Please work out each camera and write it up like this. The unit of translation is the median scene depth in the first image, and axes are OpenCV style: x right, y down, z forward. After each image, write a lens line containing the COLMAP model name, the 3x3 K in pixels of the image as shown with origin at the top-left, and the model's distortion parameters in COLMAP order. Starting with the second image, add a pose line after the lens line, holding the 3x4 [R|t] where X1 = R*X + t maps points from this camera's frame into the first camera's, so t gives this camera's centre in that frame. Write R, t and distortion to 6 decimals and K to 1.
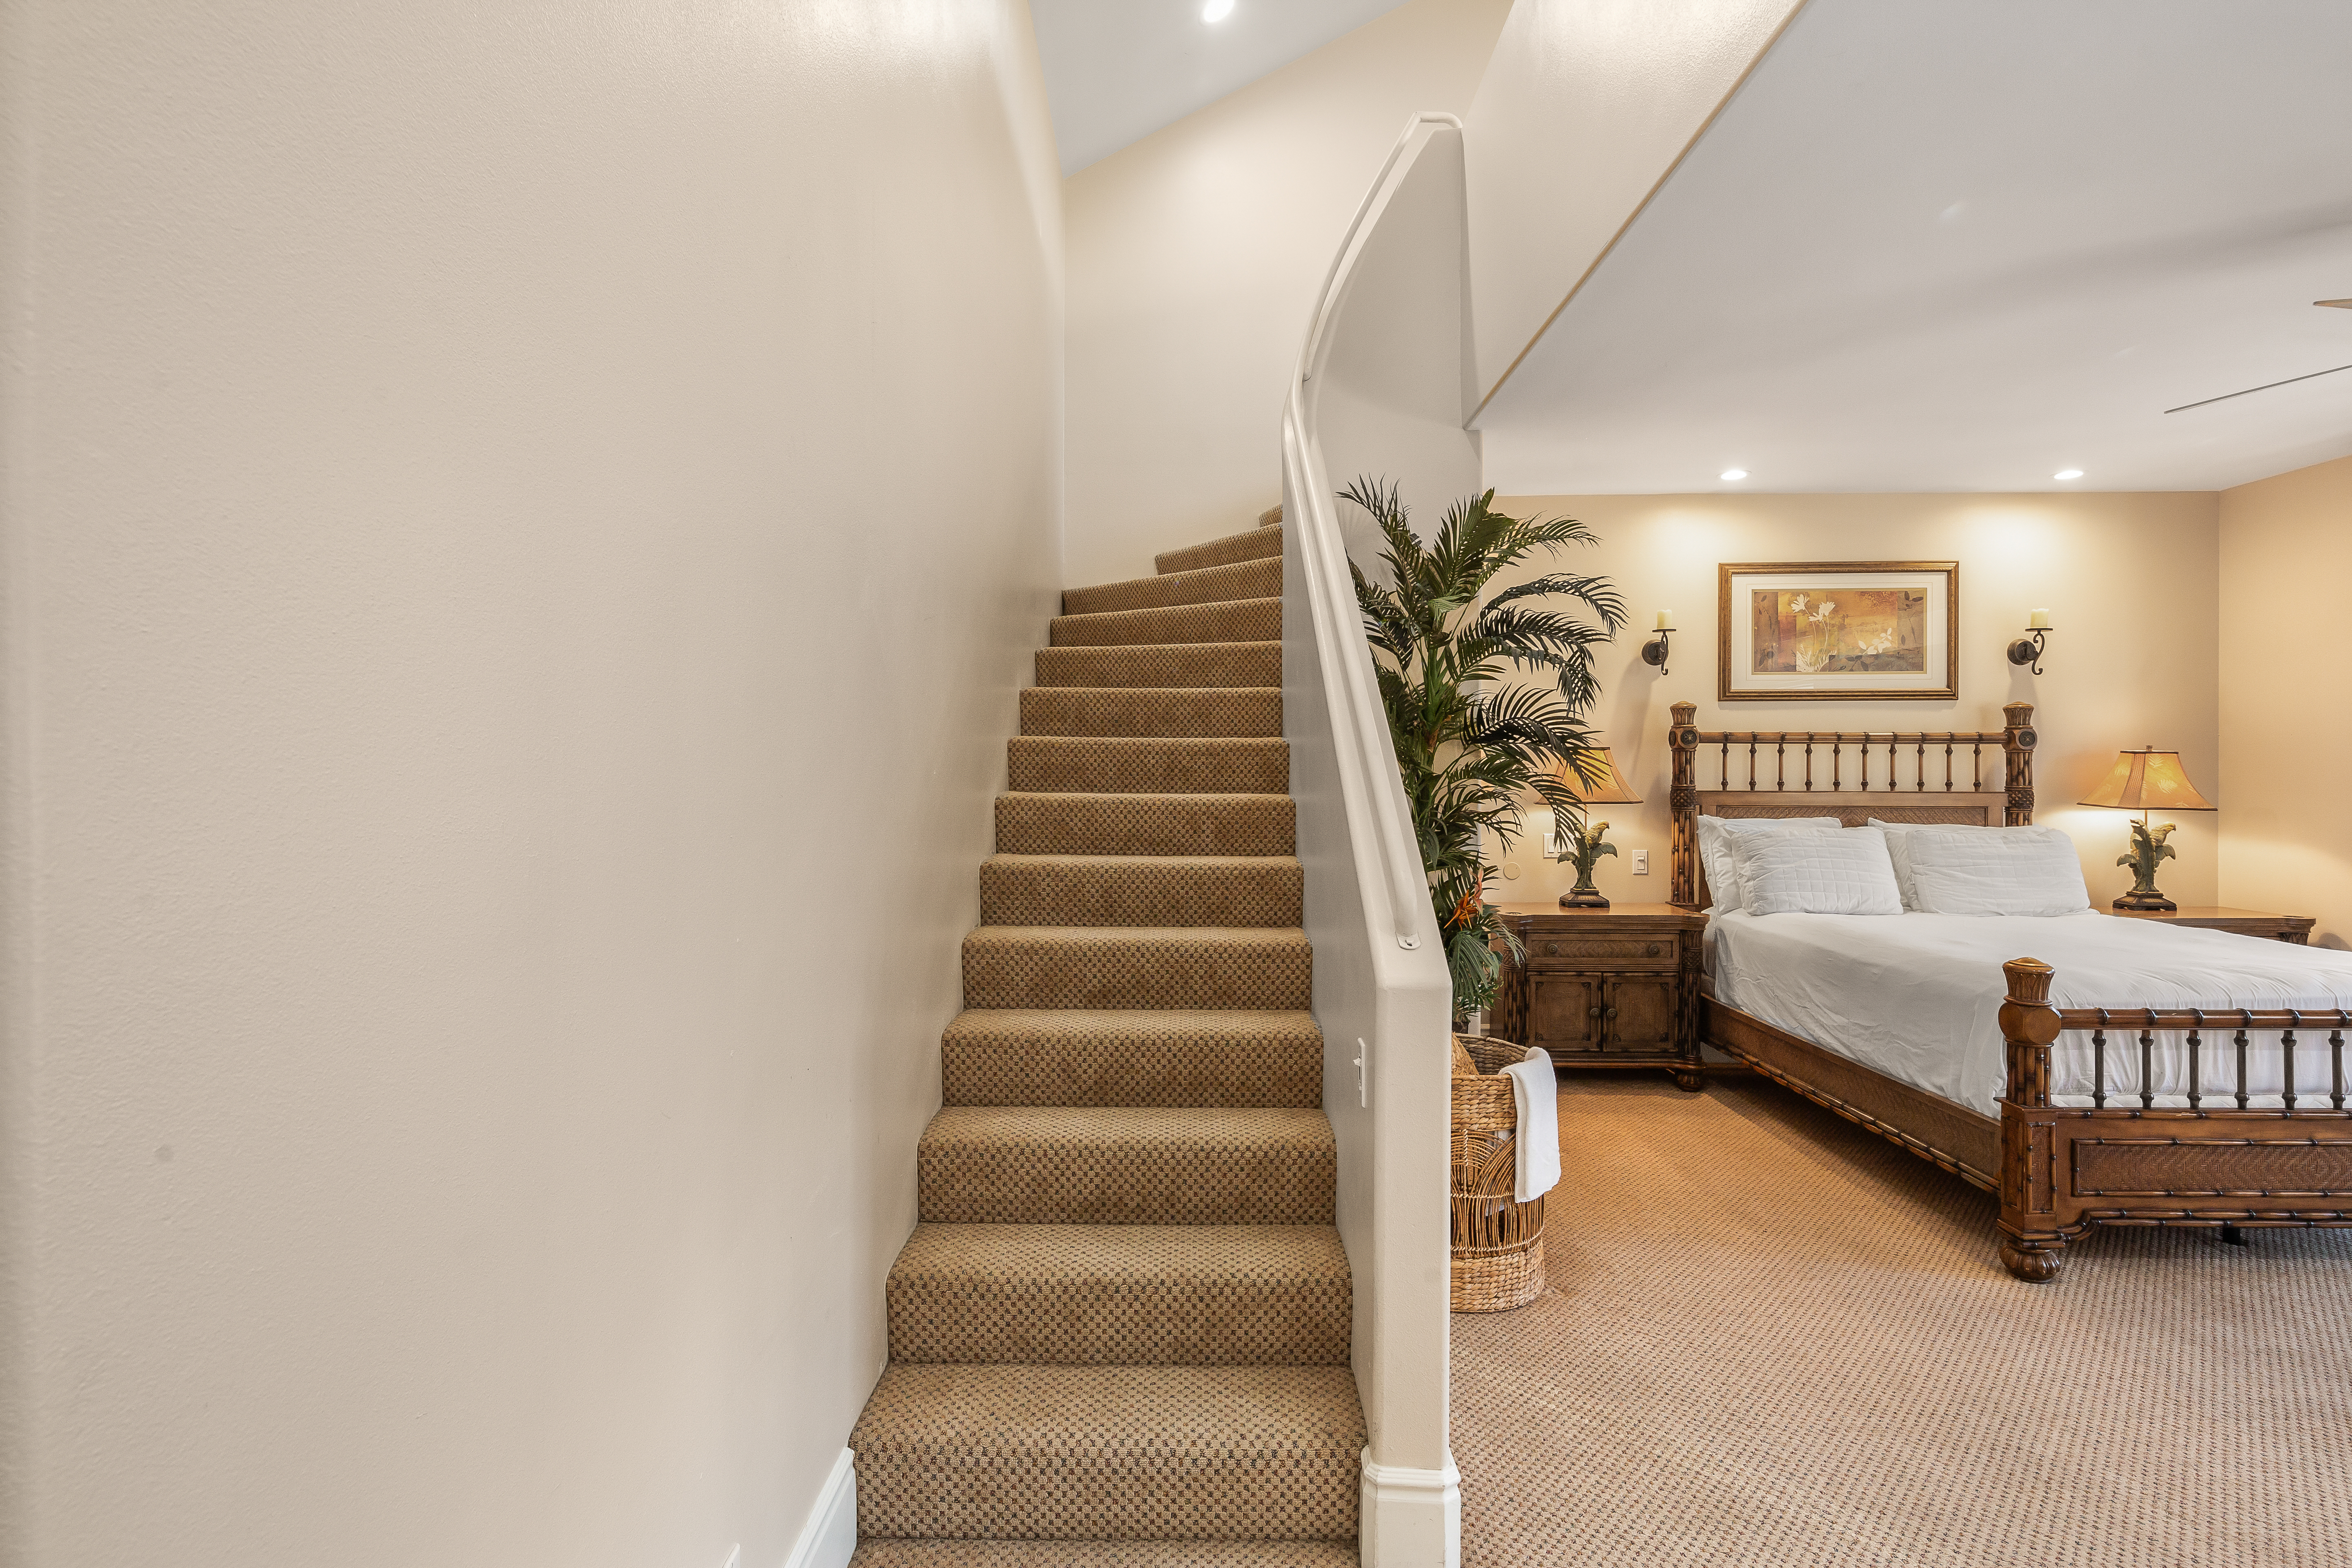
lens RADIAL K [[1170.2, 0, 1176.0], [0, 1170.2, 784.0], [0, 0, 1]] dist [0.011783, -0.007535]
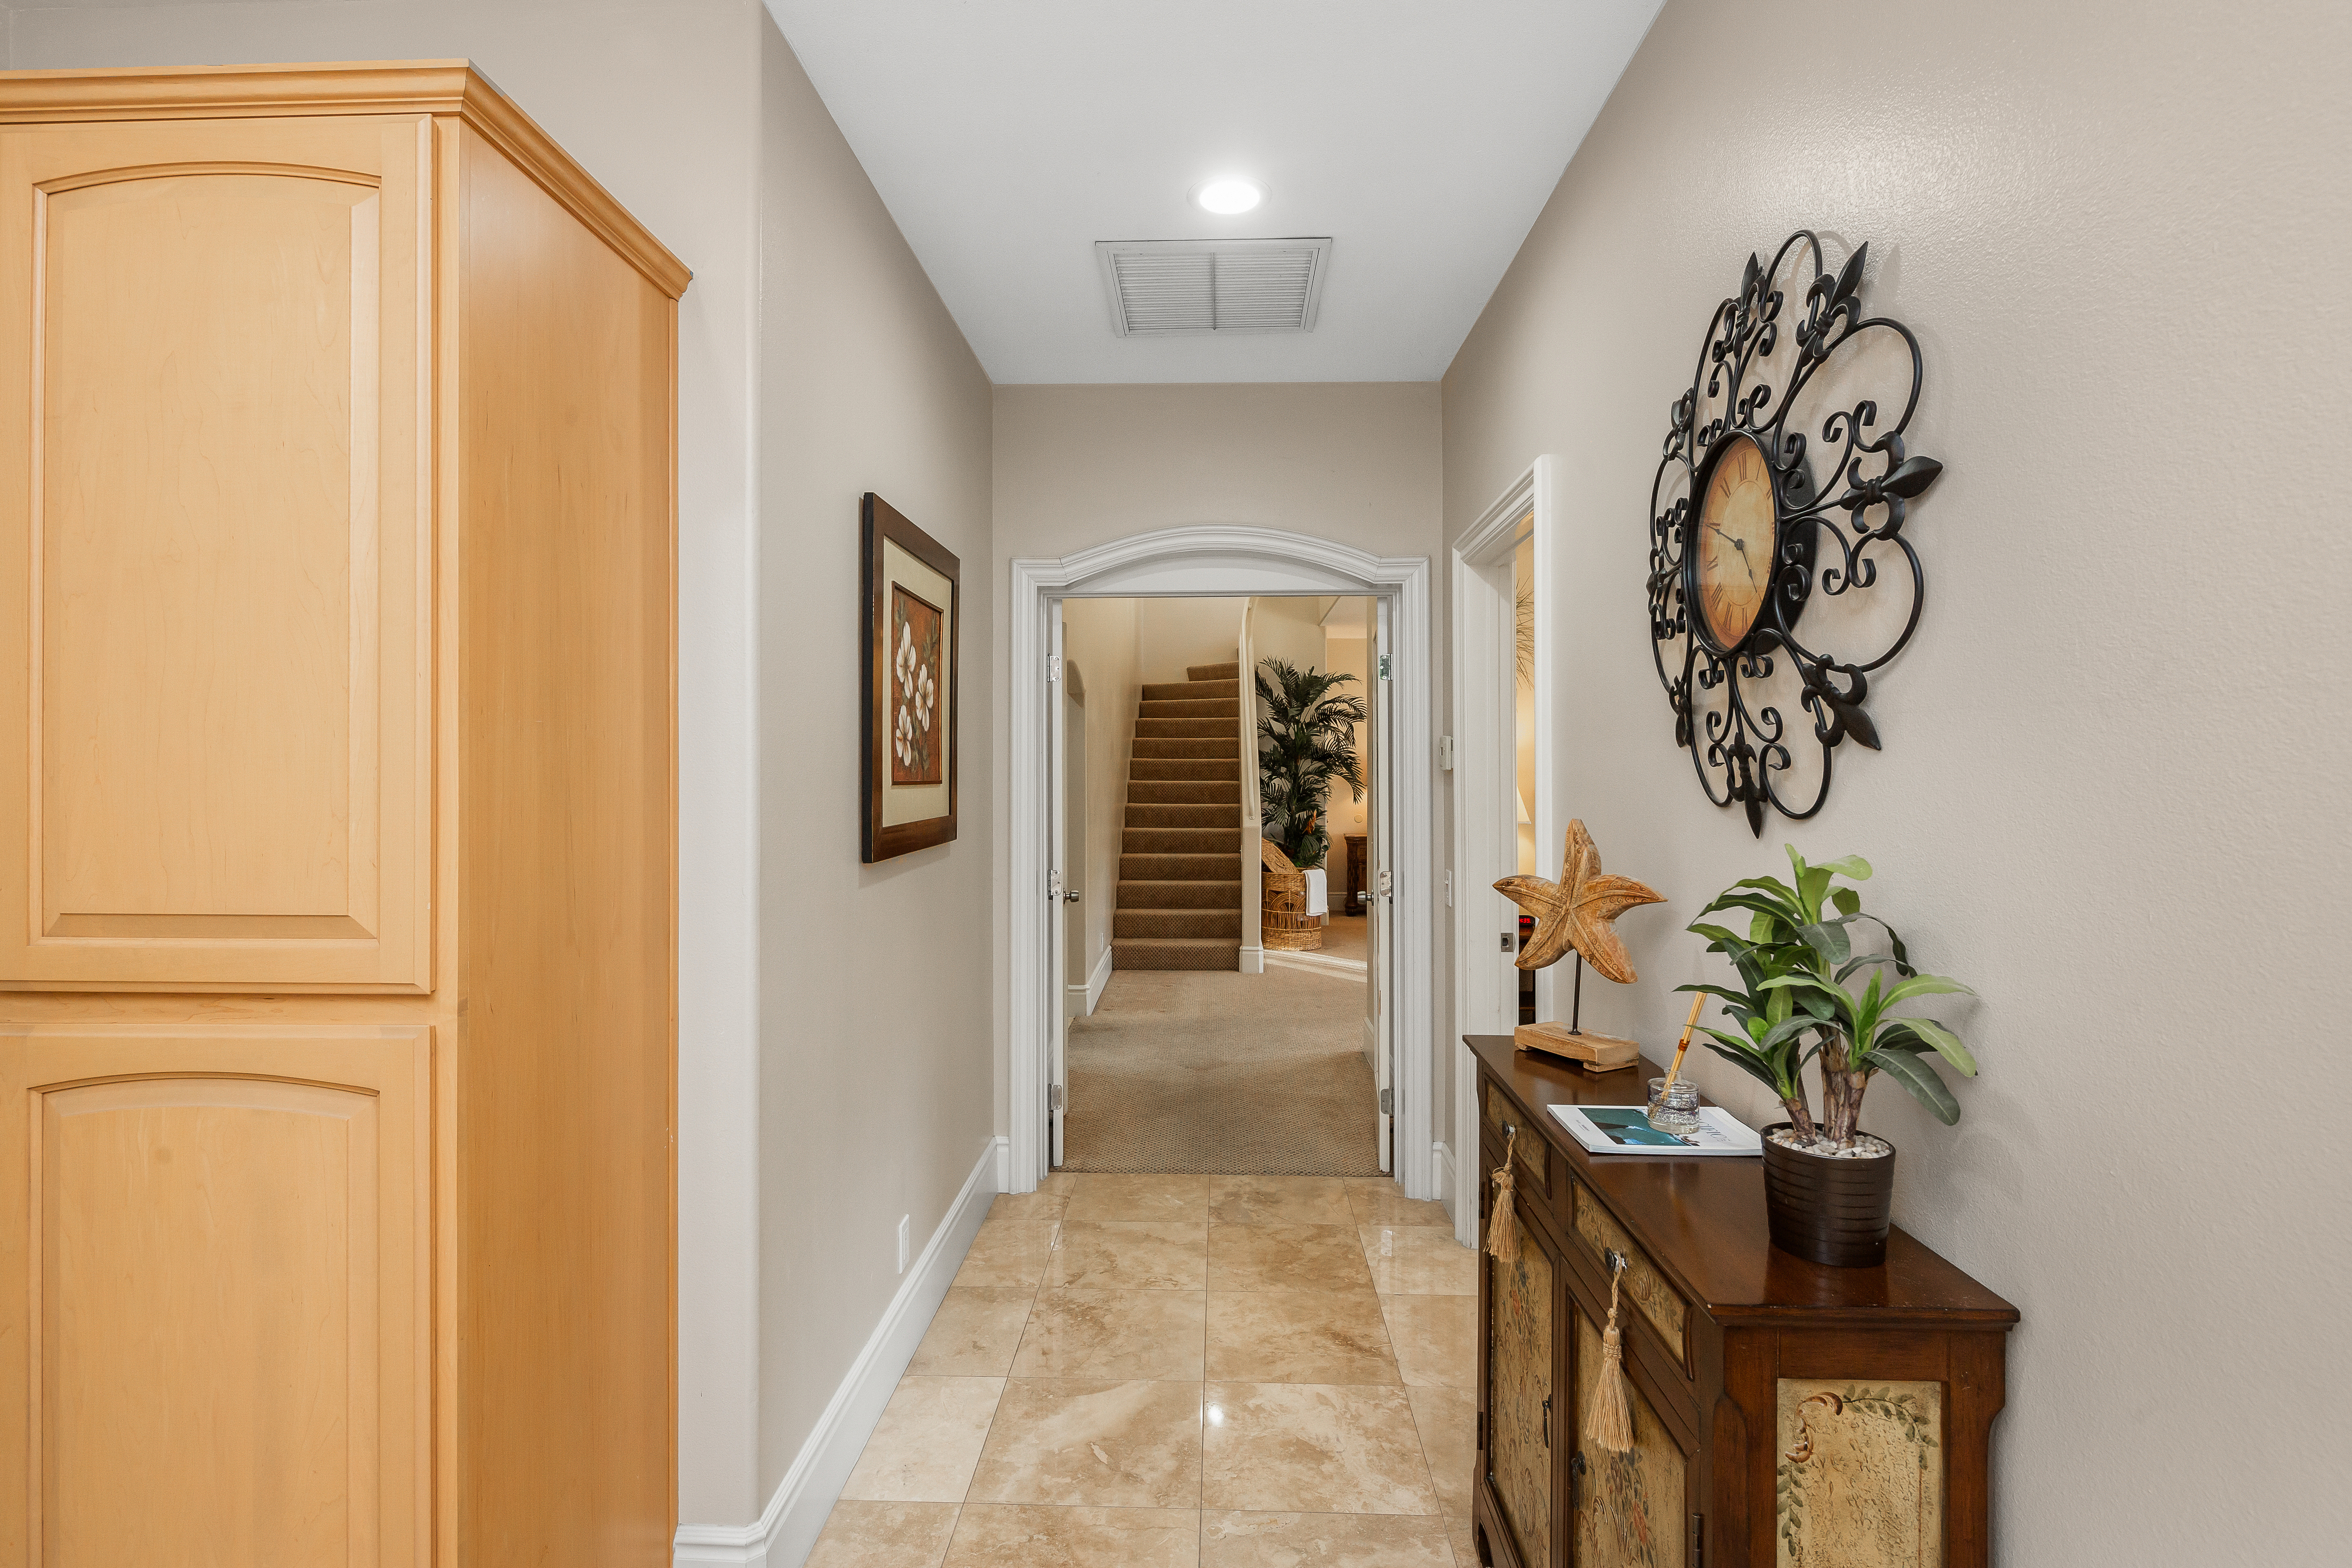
lens RADIAL K [[1170.2, 0, 1176.0], [0, 1170.2, 784.0], [0, 0, 1]] dist [0.011783, -0.007535]
pose [[0.999634, -0.005277, -0.026515, 0.025085], [0.005290, 0.999986, 0.000425, 0.013293], [0.026513, -0.000565, 0.999648, -1.520888]]
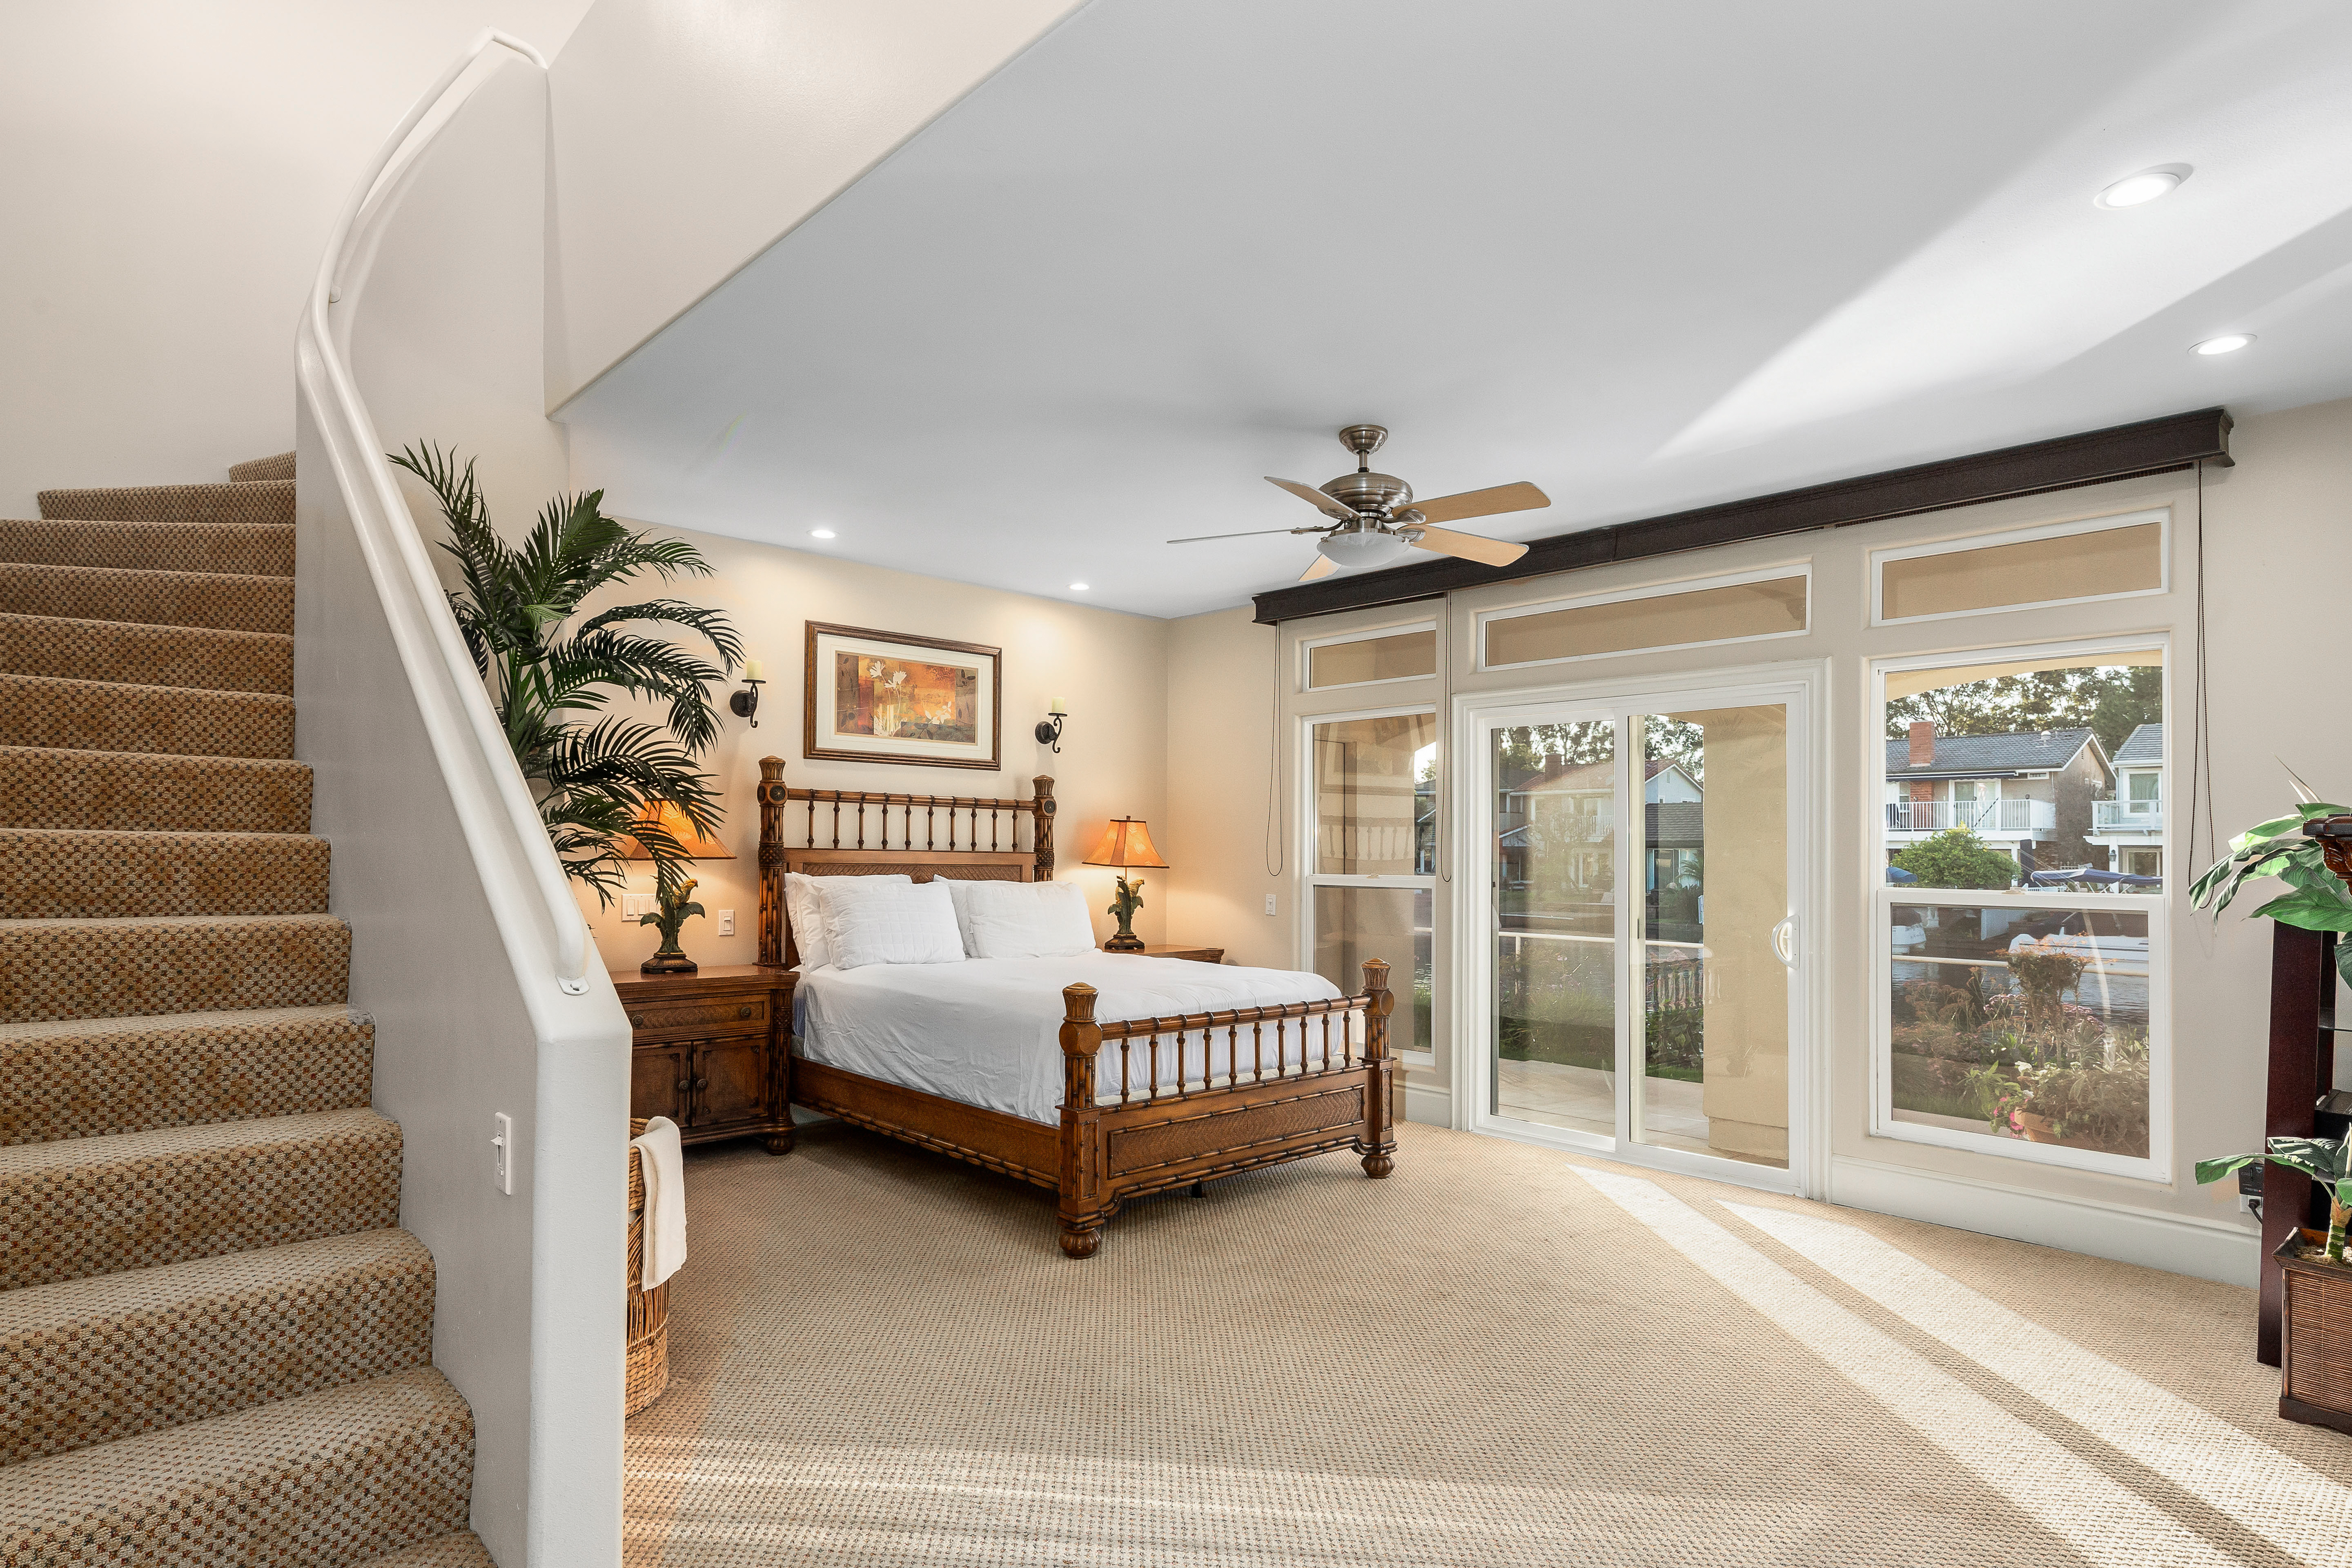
lens RADIAL K [[1256.5, 0, 1174.2], [0, 1256.5, 845.5], [0, 0, 1]] dist [0.006121, -0.000139]
pose [[0.716200, 0.016133, 0.697708, -0.069653], [-0.005548, 0.999833, -0.017424, 0.025555], [-0.697873, 0.008609, 0.716170, 0.025566]]
